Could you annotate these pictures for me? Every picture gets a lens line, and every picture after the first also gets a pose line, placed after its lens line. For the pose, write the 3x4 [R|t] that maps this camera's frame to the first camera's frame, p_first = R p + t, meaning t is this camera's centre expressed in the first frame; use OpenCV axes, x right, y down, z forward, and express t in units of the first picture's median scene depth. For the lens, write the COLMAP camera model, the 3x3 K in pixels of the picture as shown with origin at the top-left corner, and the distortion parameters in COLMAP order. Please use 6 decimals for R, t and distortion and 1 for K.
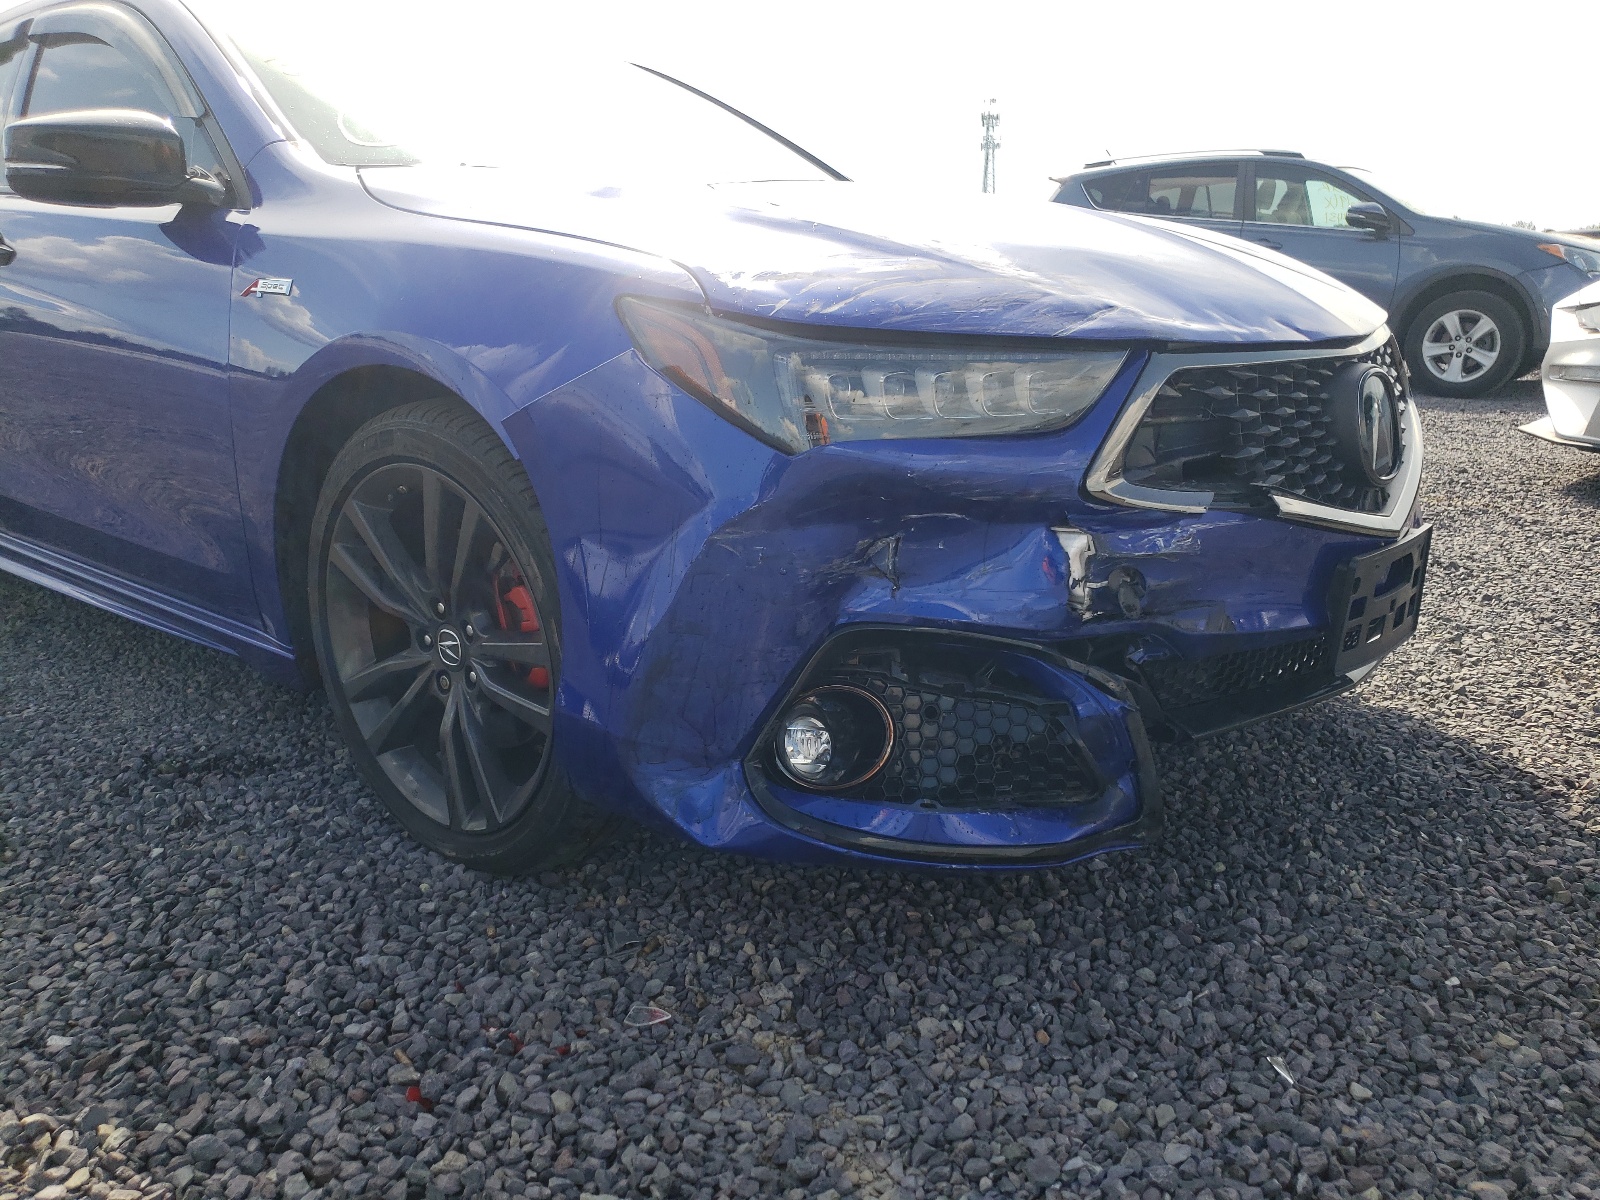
lens RADIAL K [[1217.5, 0, 803.0], [0, 1217.5, 606.5], [0, 0, 1]] dist [0.008070, -0.001847]
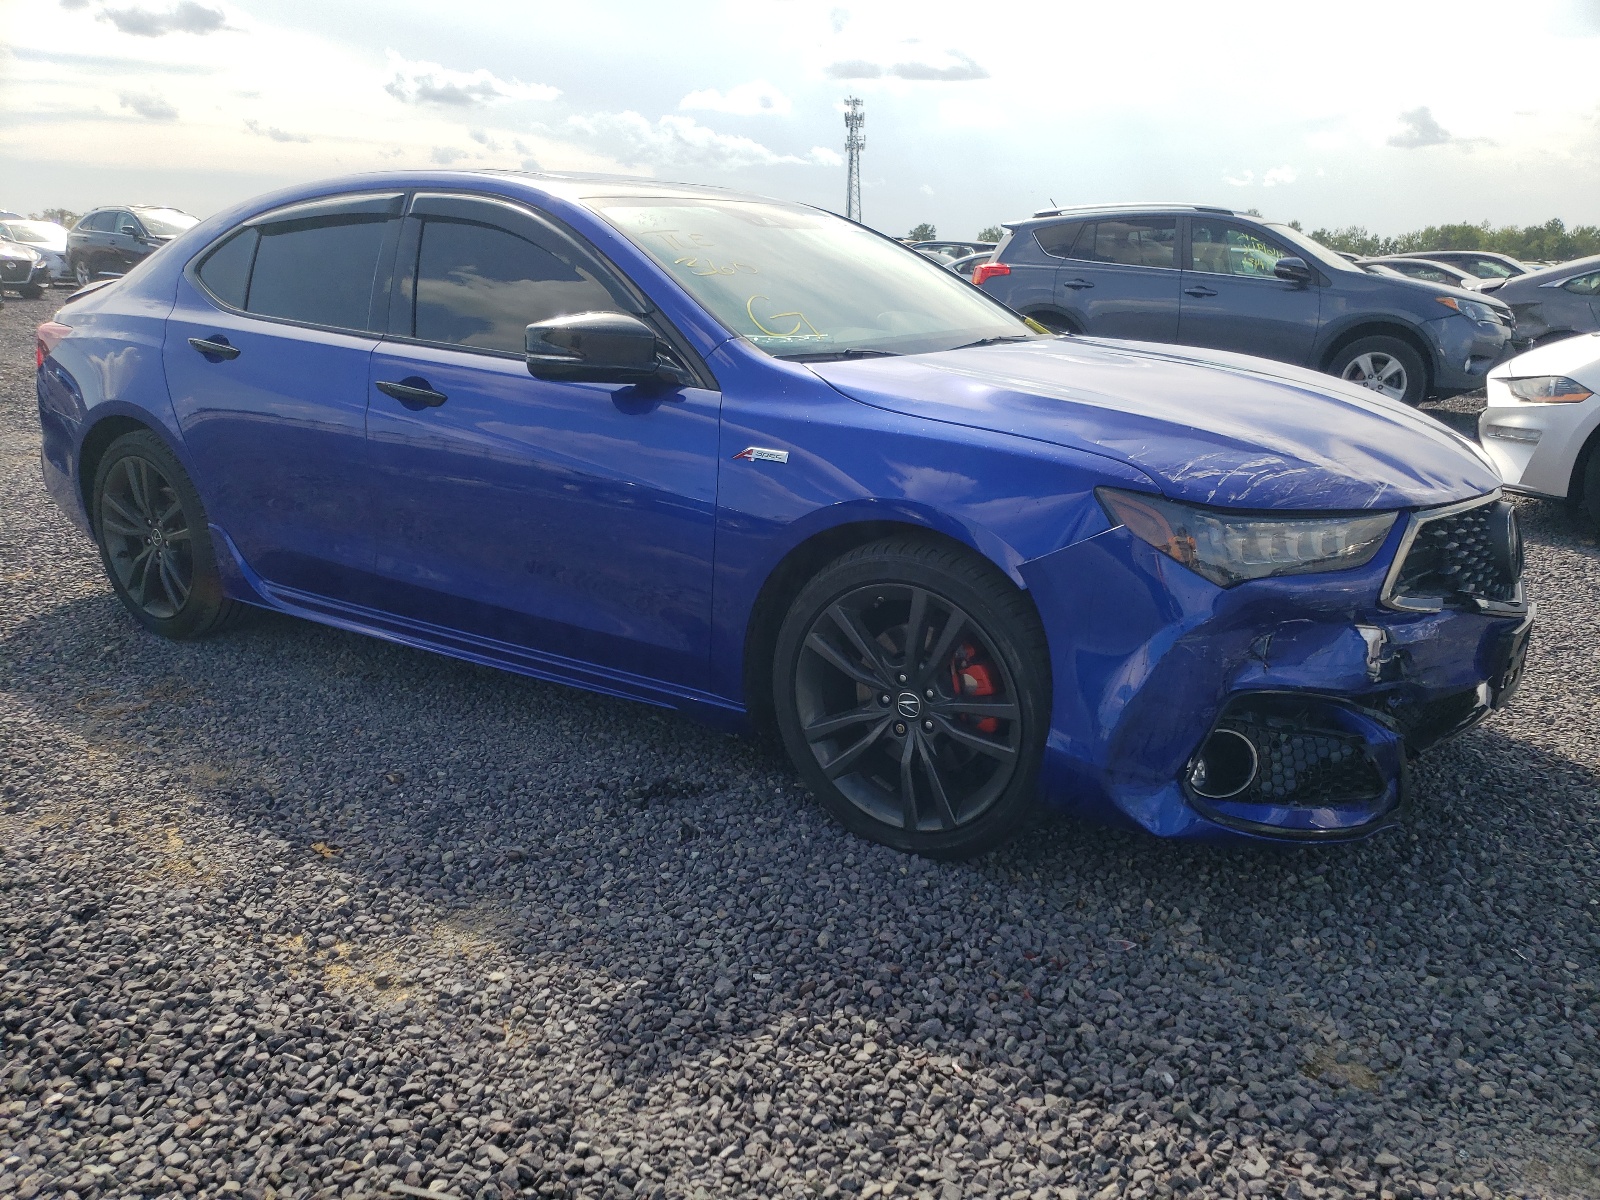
lens RADIAL K [[1217.5, 0, 796.5], [0, 1217.5, 593.9], [0, 0, 1]] dist [0.008070, -0.001847]
pose [[0.995032, -0.019761, 0.097575, -0.616693], [0.020487, 0.999769, -0.006446, -0.100921], [-0.097425, 0.008413, 0.995207, -0.465775]]
